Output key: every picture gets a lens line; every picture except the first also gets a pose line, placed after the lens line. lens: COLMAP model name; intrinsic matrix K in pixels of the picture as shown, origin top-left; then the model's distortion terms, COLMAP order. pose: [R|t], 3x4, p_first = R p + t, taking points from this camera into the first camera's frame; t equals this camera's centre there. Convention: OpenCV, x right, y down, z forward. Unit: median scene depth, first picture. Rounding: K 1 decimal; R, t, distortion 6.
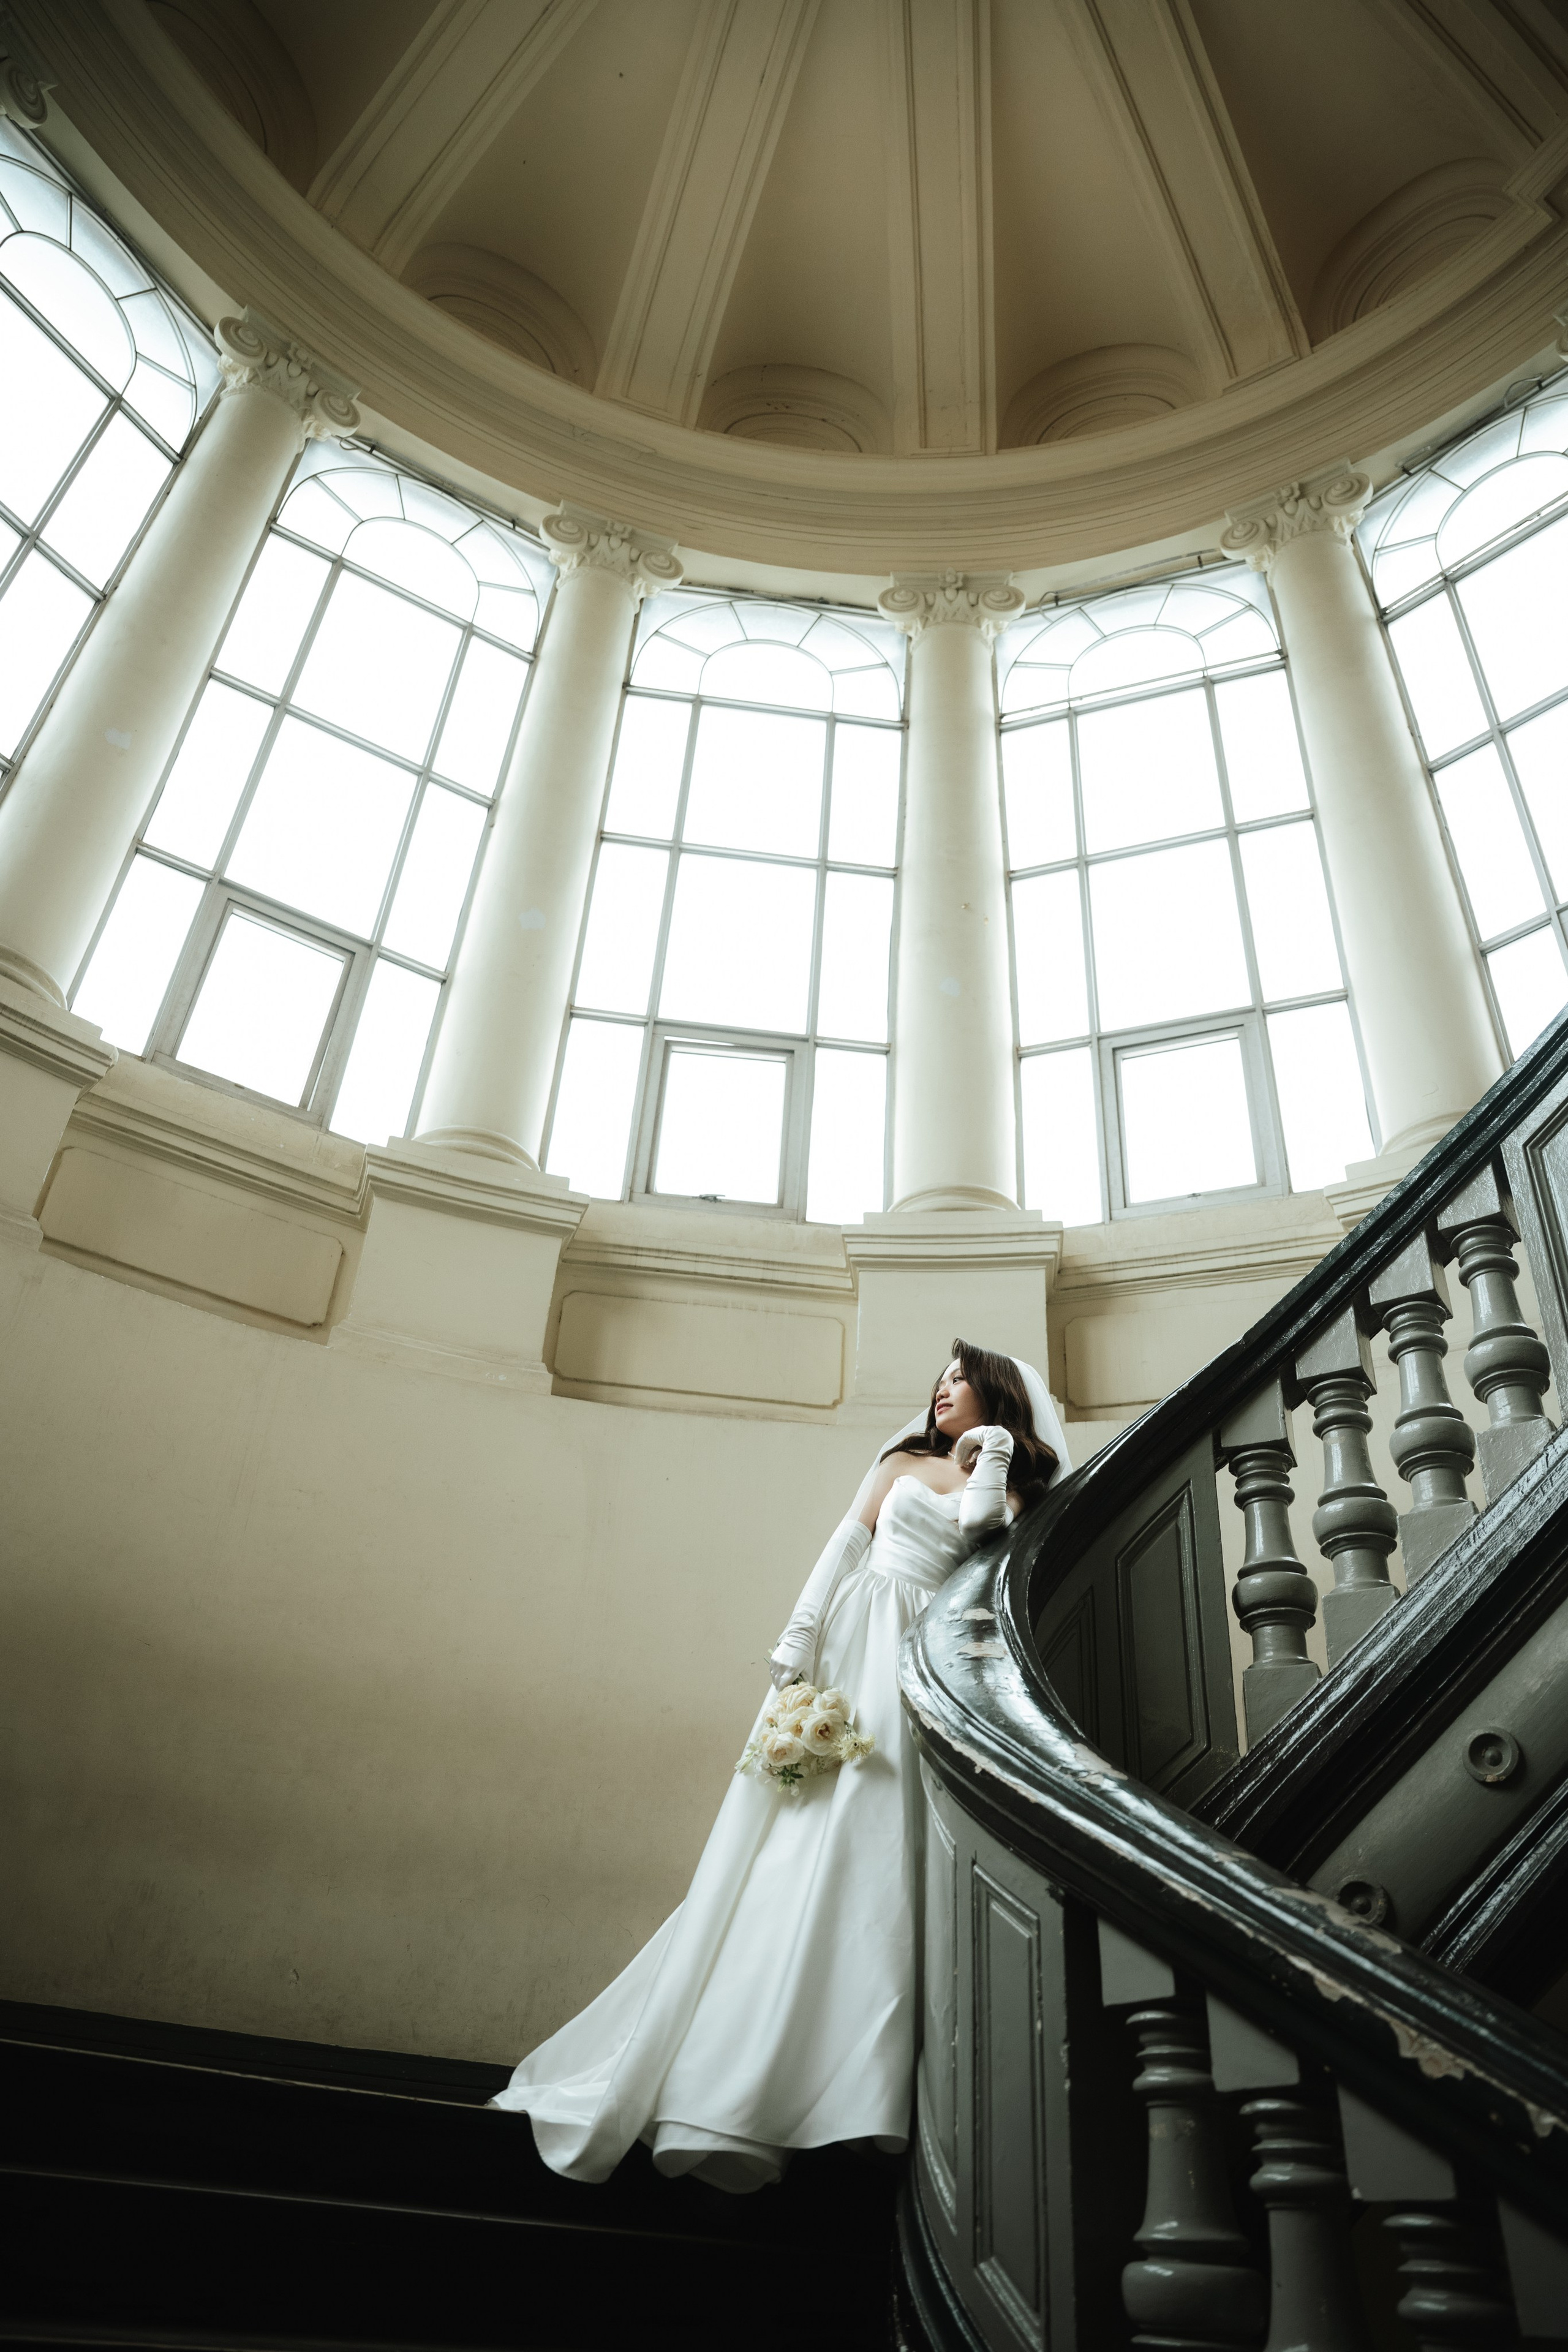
lens RADIAL K [[1639.8, 0, 770.2], [0, 1639.8, 1191.9], [0, 0, 1]] dist [-0.127762, 0.081666]
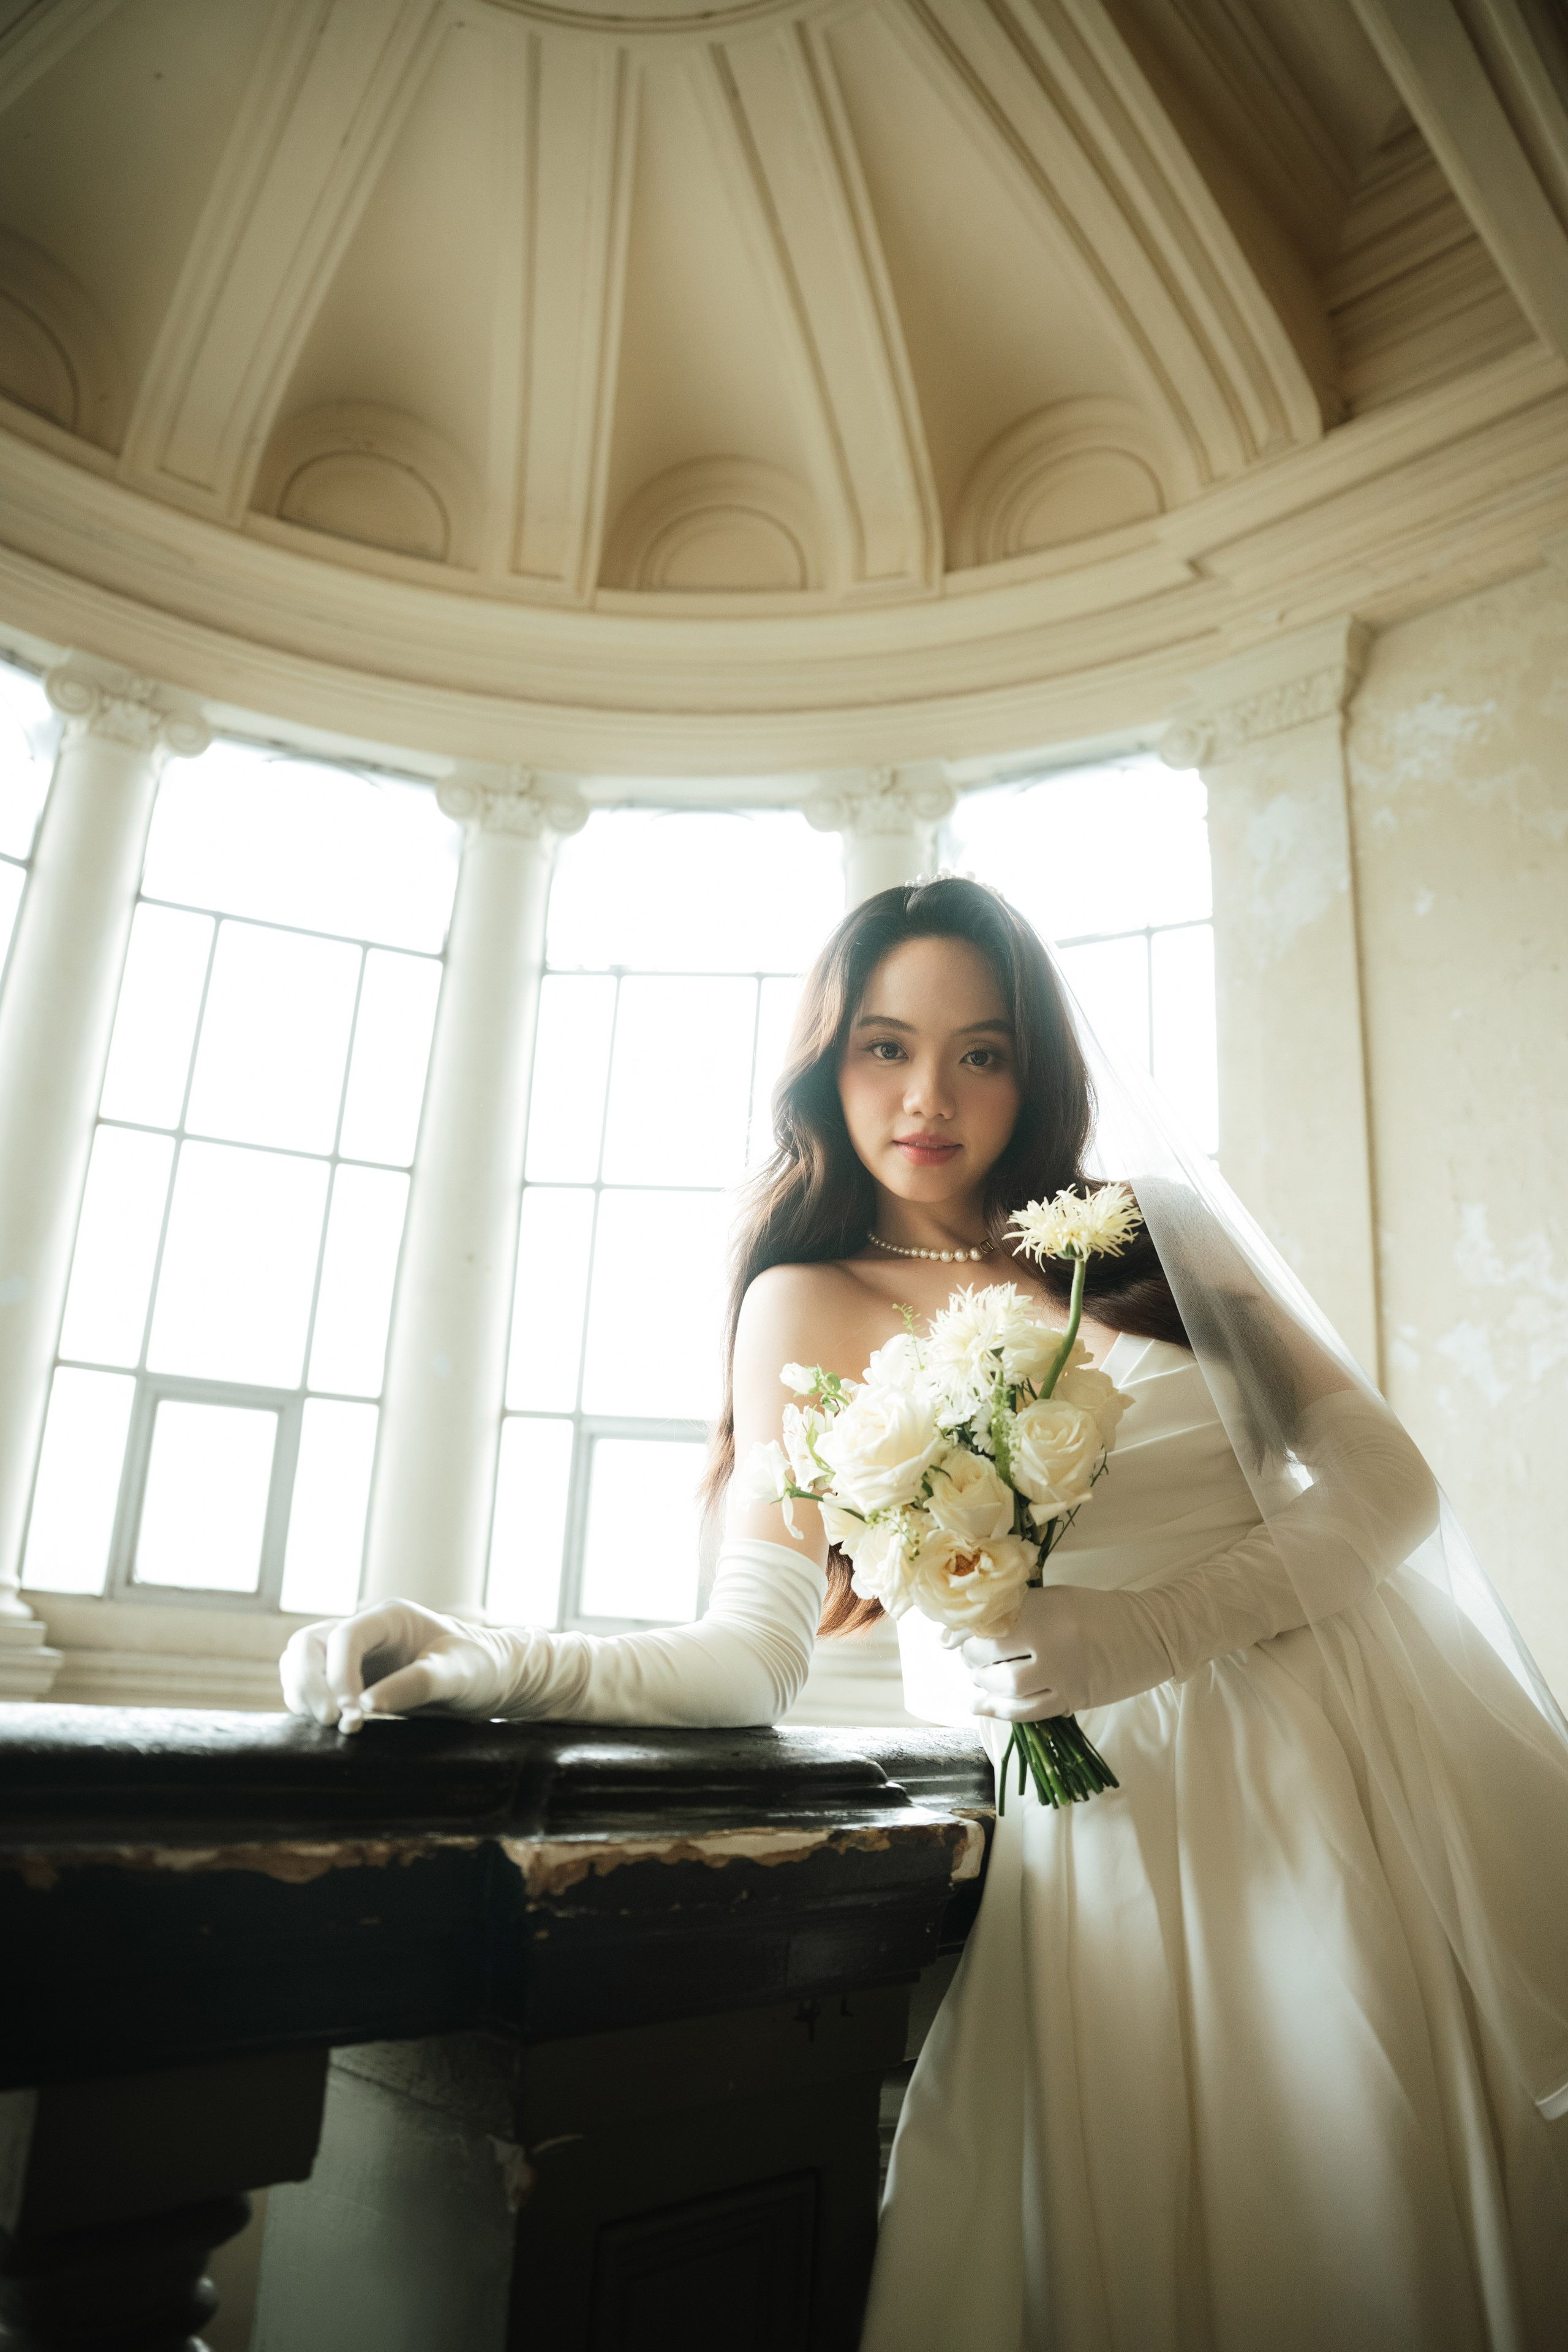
lens RADIAL K [[1639.8, 0, 794.4], [0, 1639.8, 1170.8], [0, 0, 1]] dist [-0.127762, 0.081666]
pose [[0.964697, 0.066617, 0.254797, 0.058539], [-0.148367, 0.936815, 0.316805, -0.635106], [-0.217593, -0.343425, 0.913626, 0.061108]]
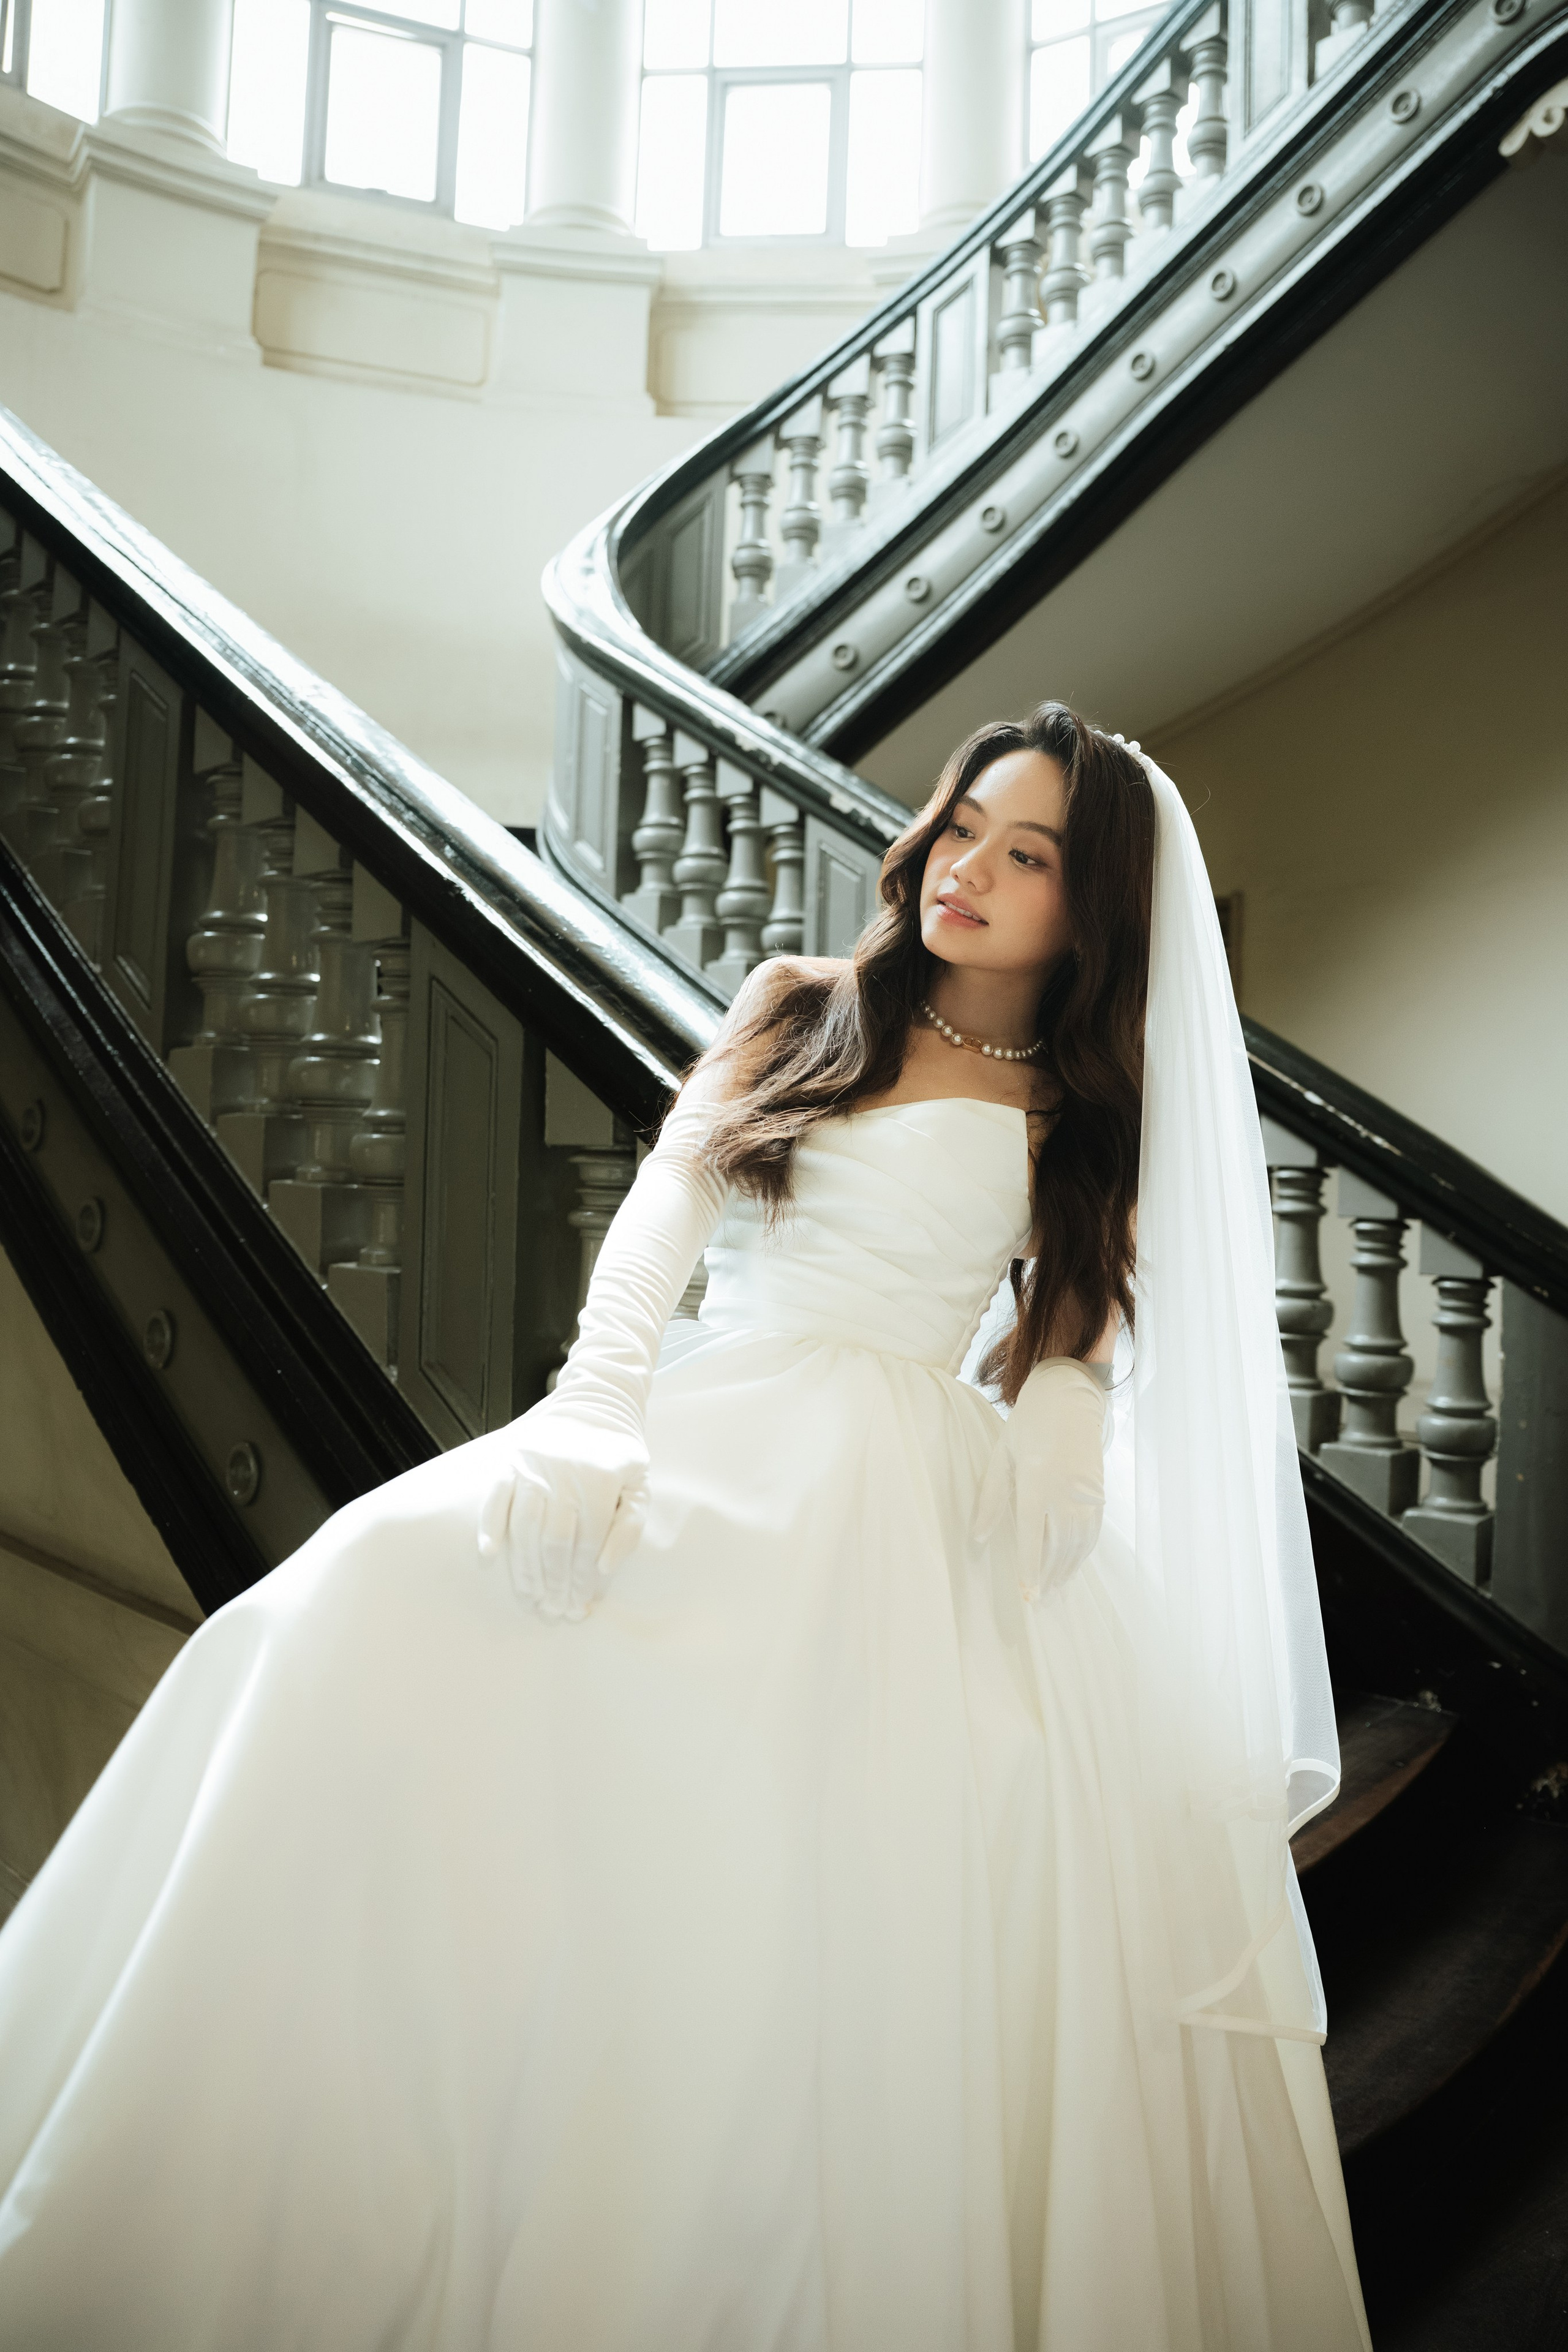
lens RADIAL K [[1722.7, 0, 835.1], [0, 1722.7, 1133.0], [0, 0, 1]] dist [-0.127797, 0.084816]
pose [[0.961770, -0.026157, 0.272606, -0.061877], [-0.130383, 0.831638, 0.539795, -0.119622], [-0.240829, -0.554702, 0.796434, -0.414766]]
